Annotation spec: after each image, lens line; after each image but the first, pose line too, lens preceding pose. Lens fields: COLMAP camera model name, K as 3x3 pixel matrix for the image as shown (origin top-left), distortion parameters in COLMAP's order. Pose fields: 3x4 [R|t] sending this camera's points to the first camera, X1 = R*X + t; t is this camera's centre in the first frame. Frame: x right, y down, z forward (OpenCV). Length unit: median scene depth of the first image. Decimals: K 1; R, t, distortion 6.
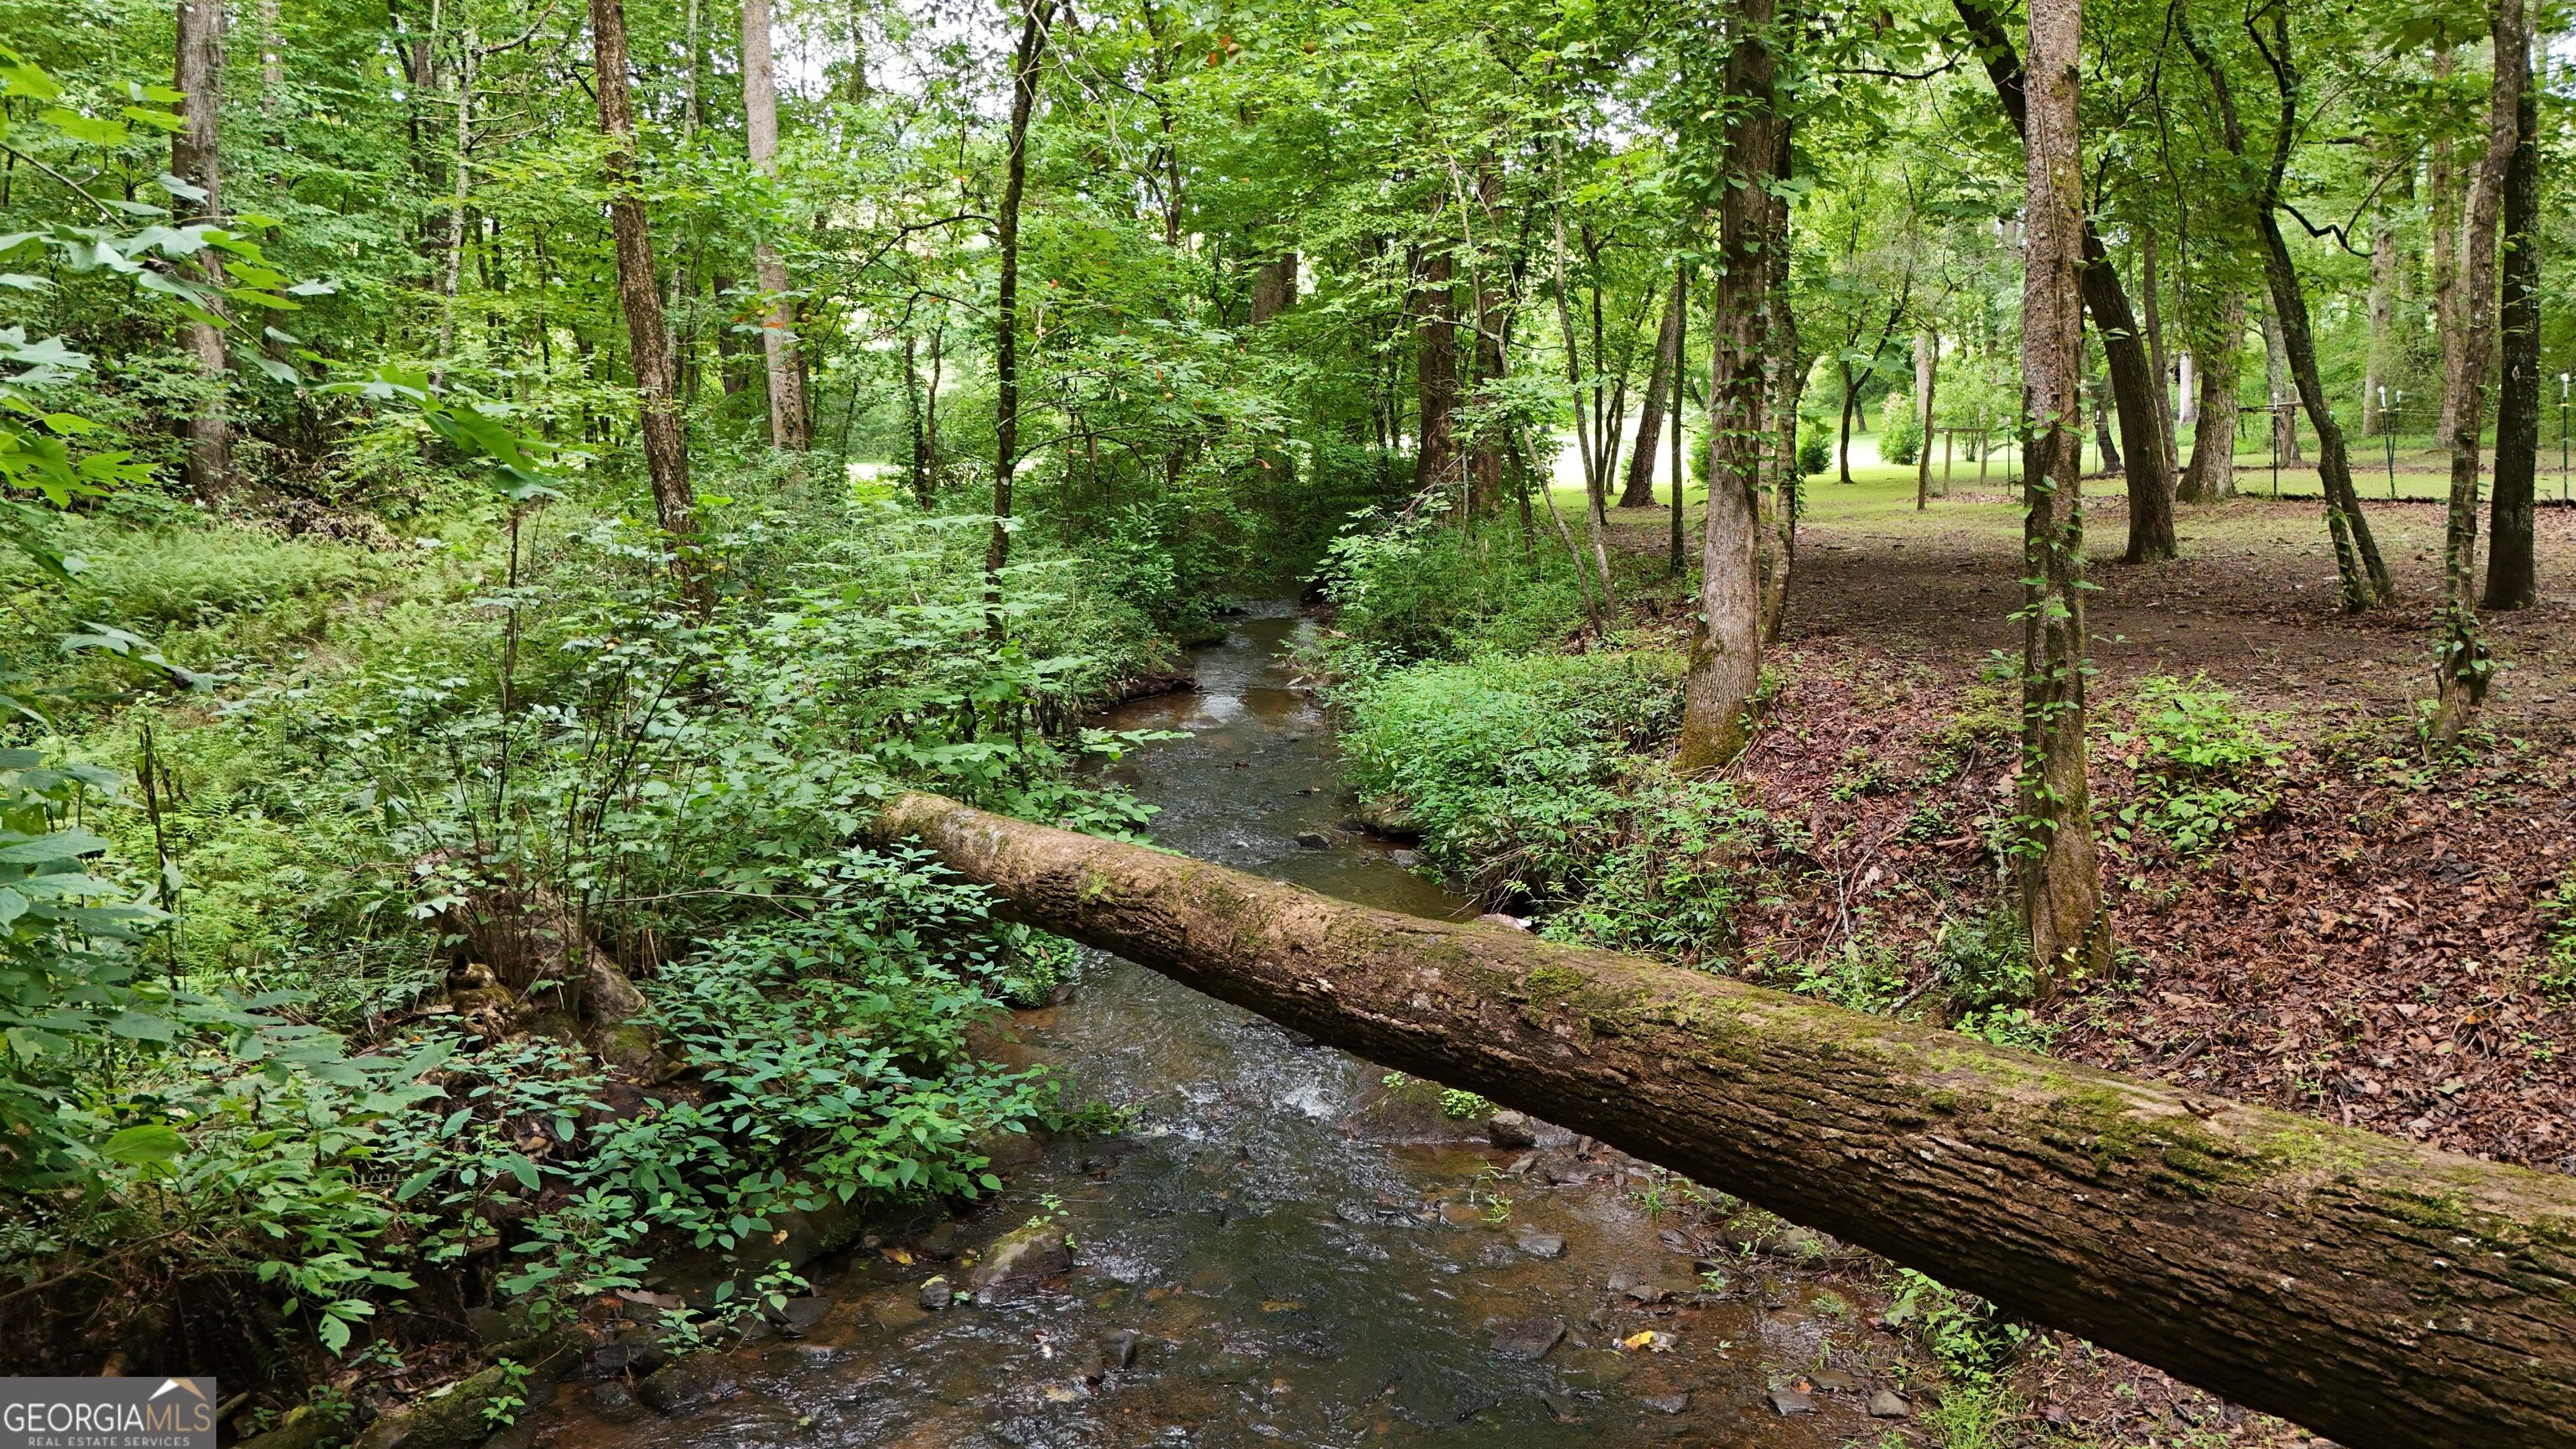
lens RADIAL K [[1892.7, 0, 1289.6], [0, 1892.7, 721.0], [0, 0, 1]] dist [0.072679, -0.069133]
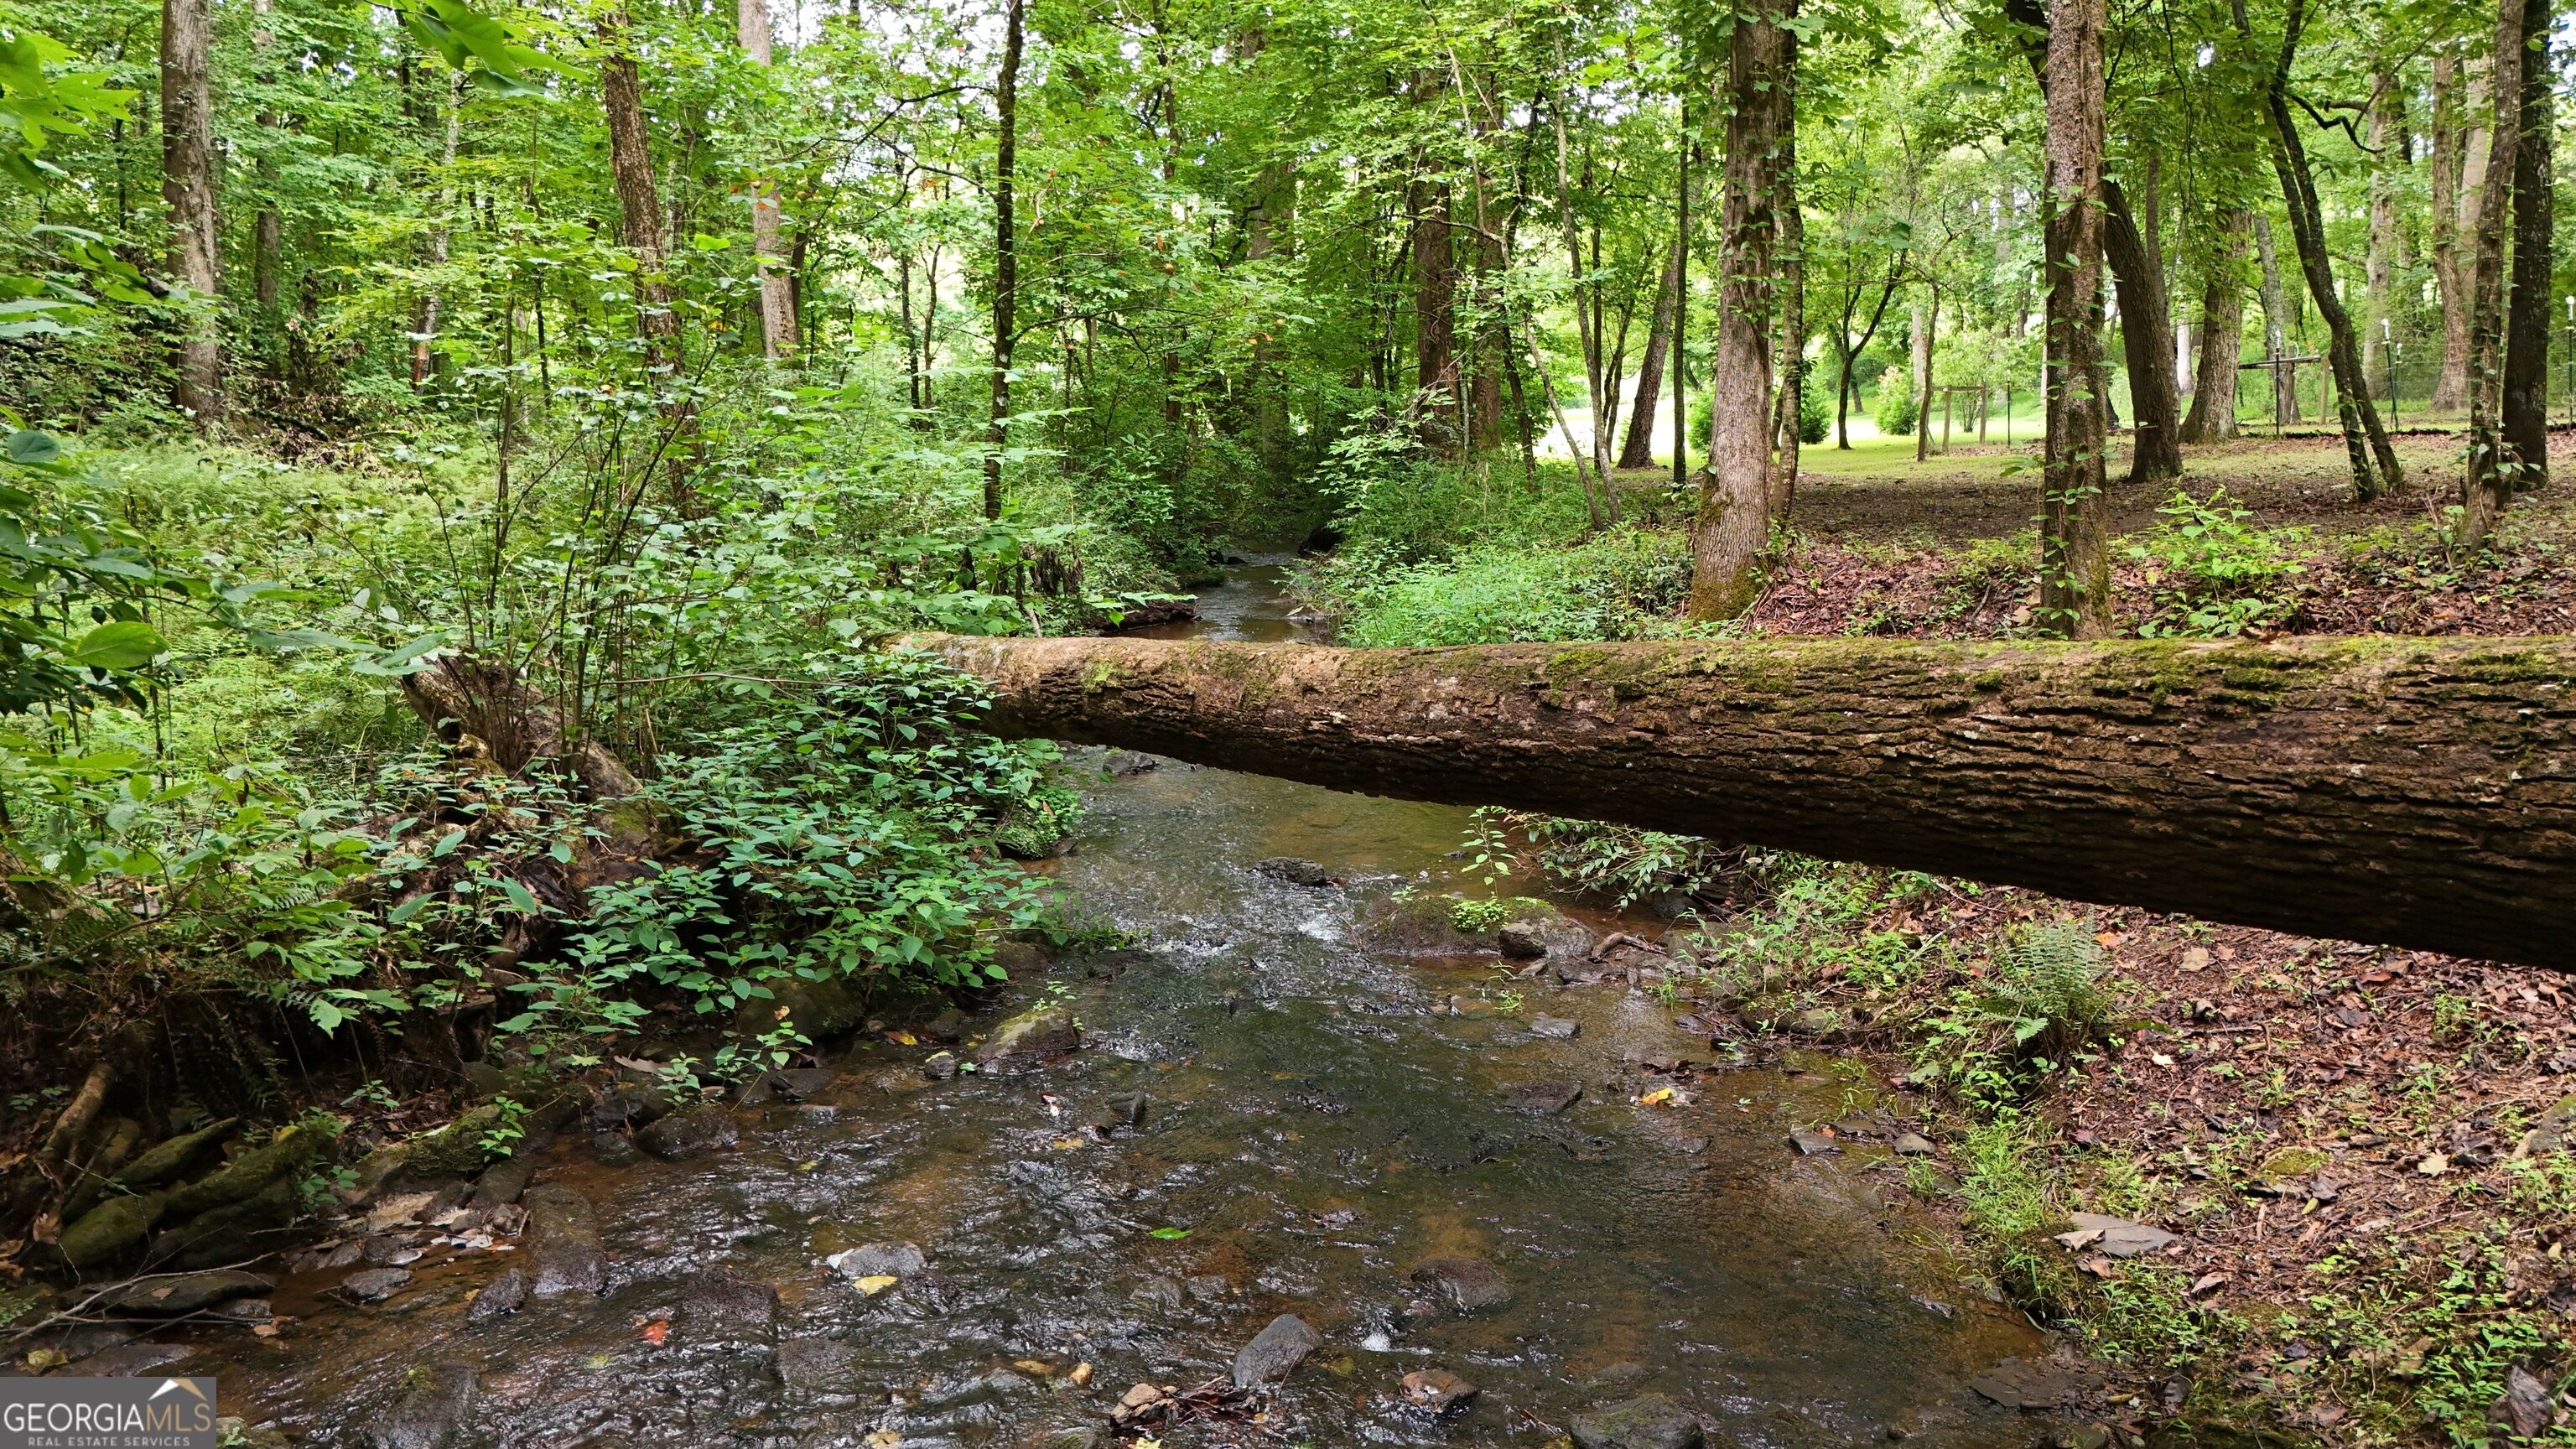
lens RADIAL K [[1892.7, 0, 1289.6], [0, 1892.7, 721.0], [0, 0, 1]] dist [0.072679, -0.069133]
pose [[0.999995, -0.002364, 0.002151, -0.004527], [0.002361, 0.999996, 0.001376, 0.074560], [-0.002155, -0.001371, 0.999997, 0.012206]]
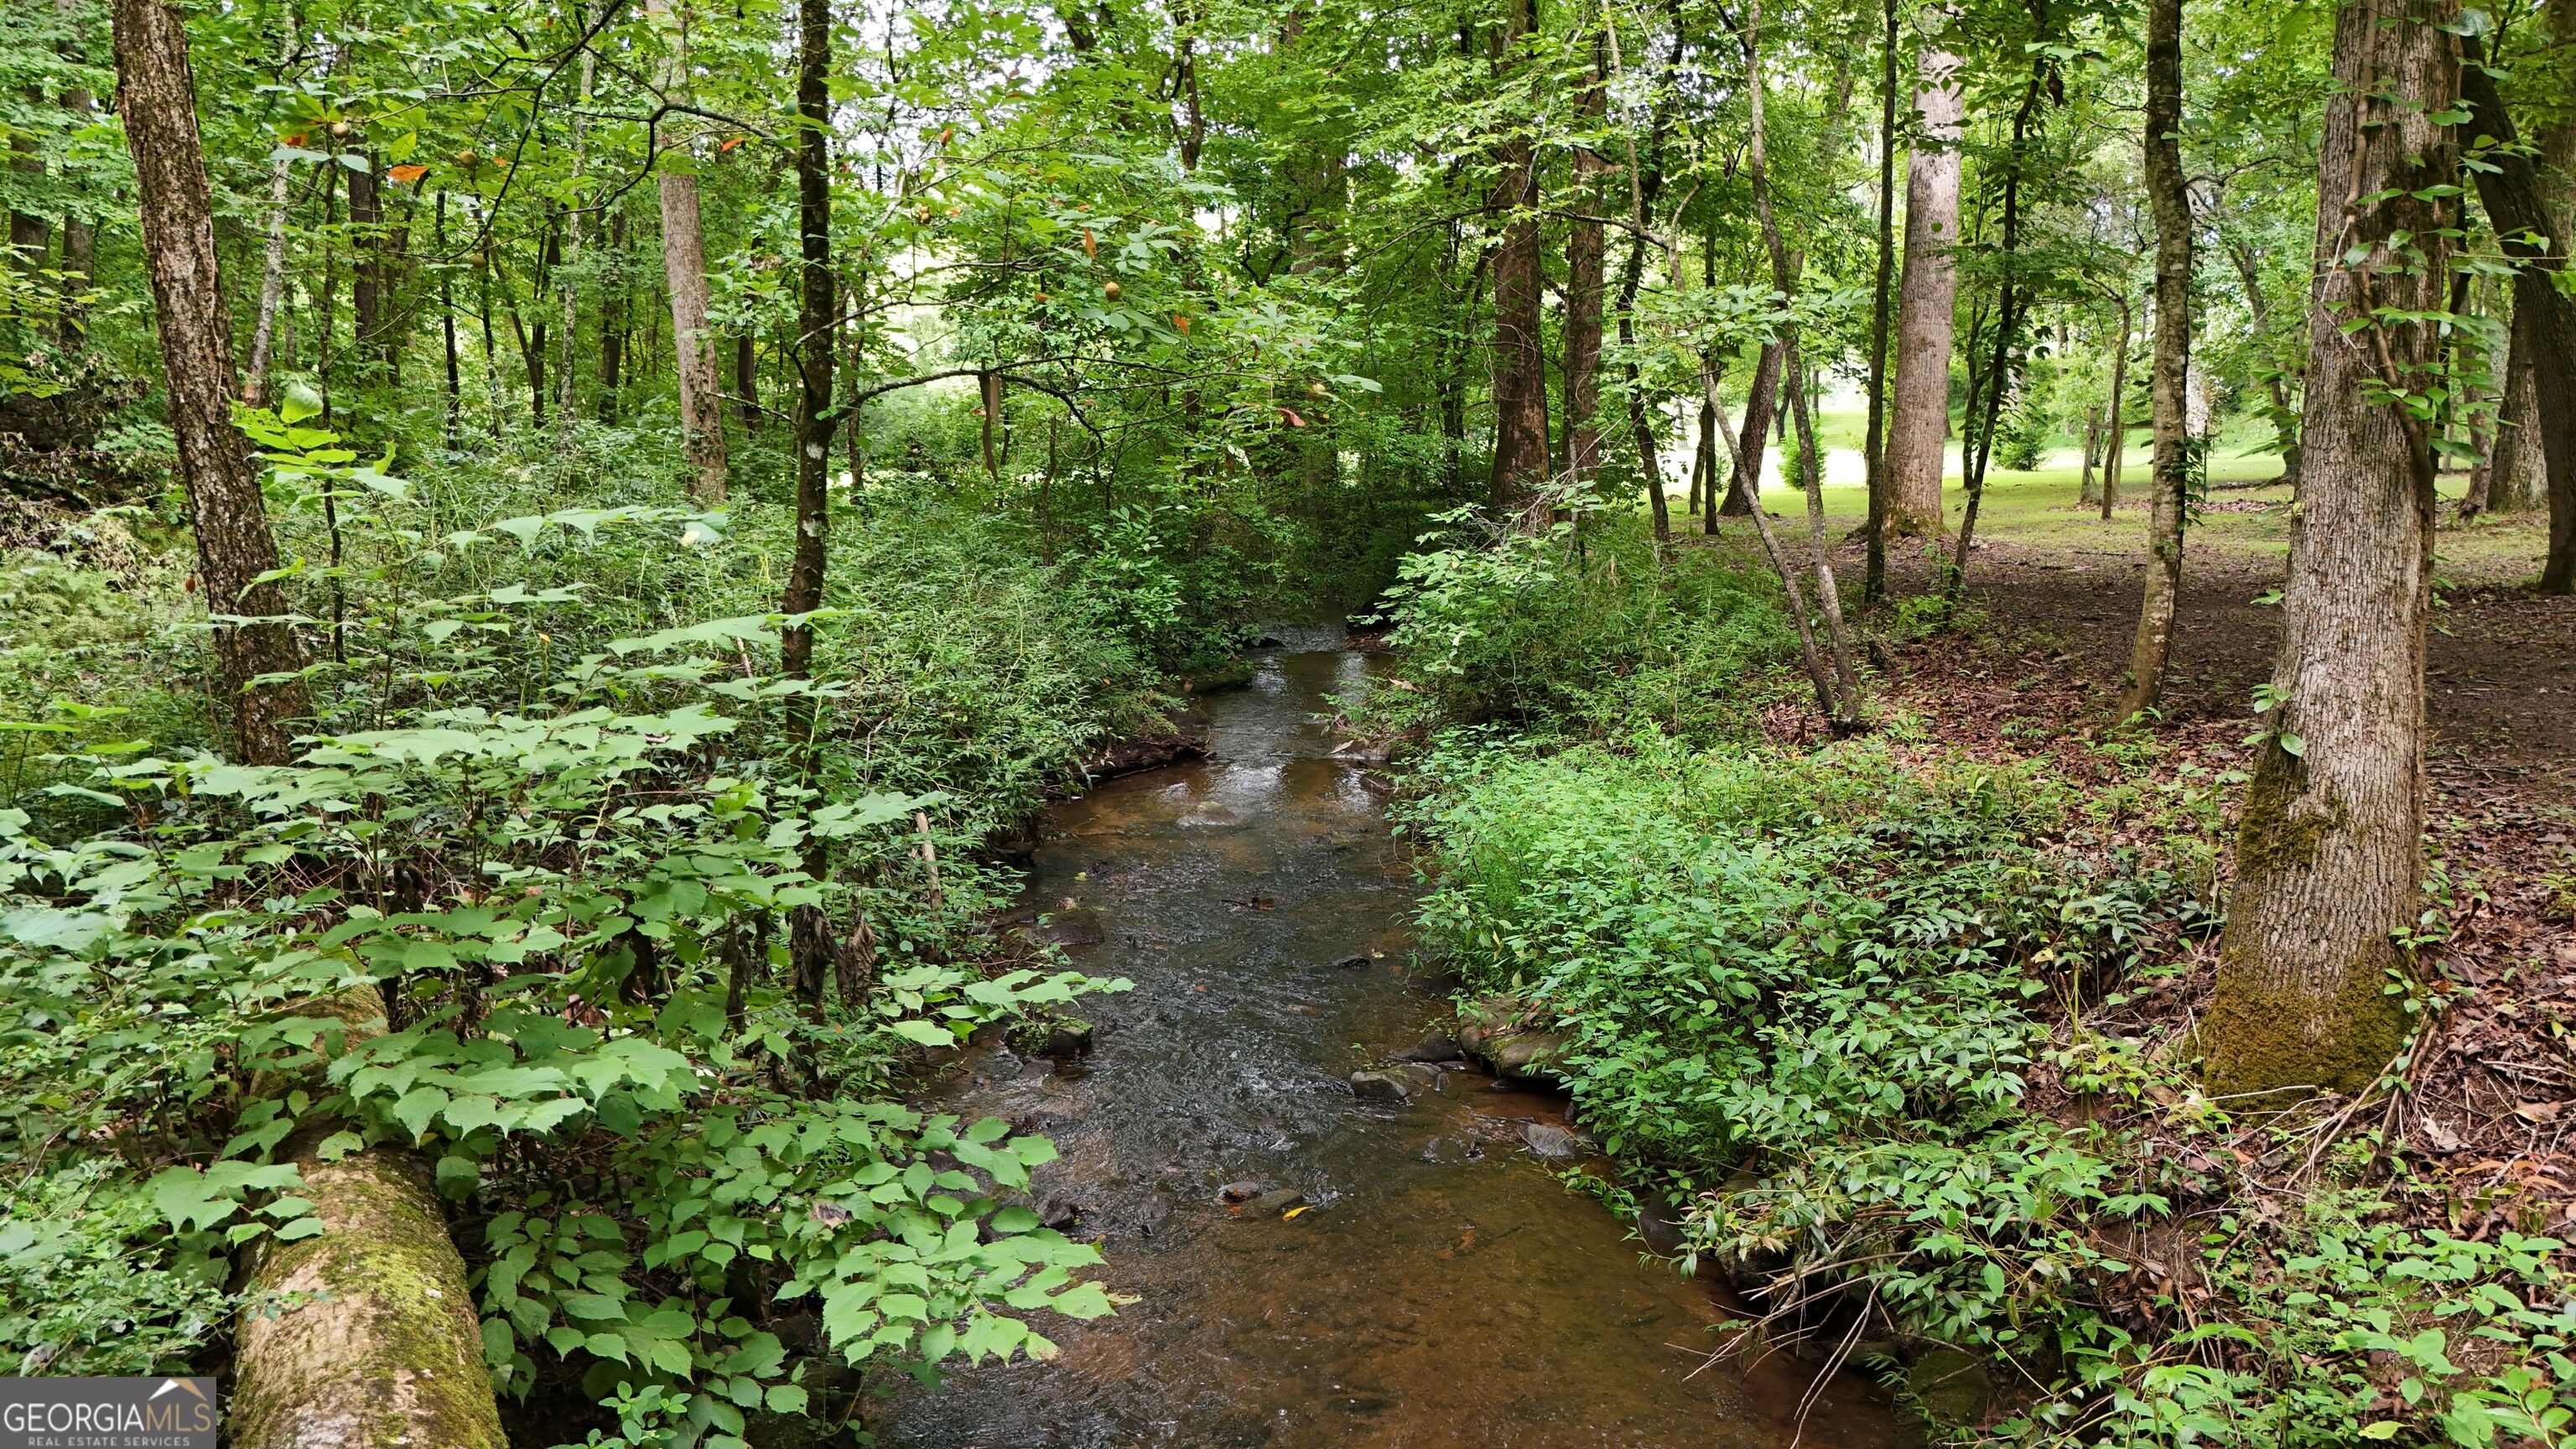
lens RADIAL K [[1895.5, 0, 1290.6], [0, 1895.5, 723.1], [0, 0, 1]] dist [0.069769, -0.066633]
pose [[0.999750, 0.005027, -0.021799, -0.002397], [-0.005141, 0.999973, -0.005174, -0.056219], [0.021773, 0.005285, 0.999749, 0.555408]]
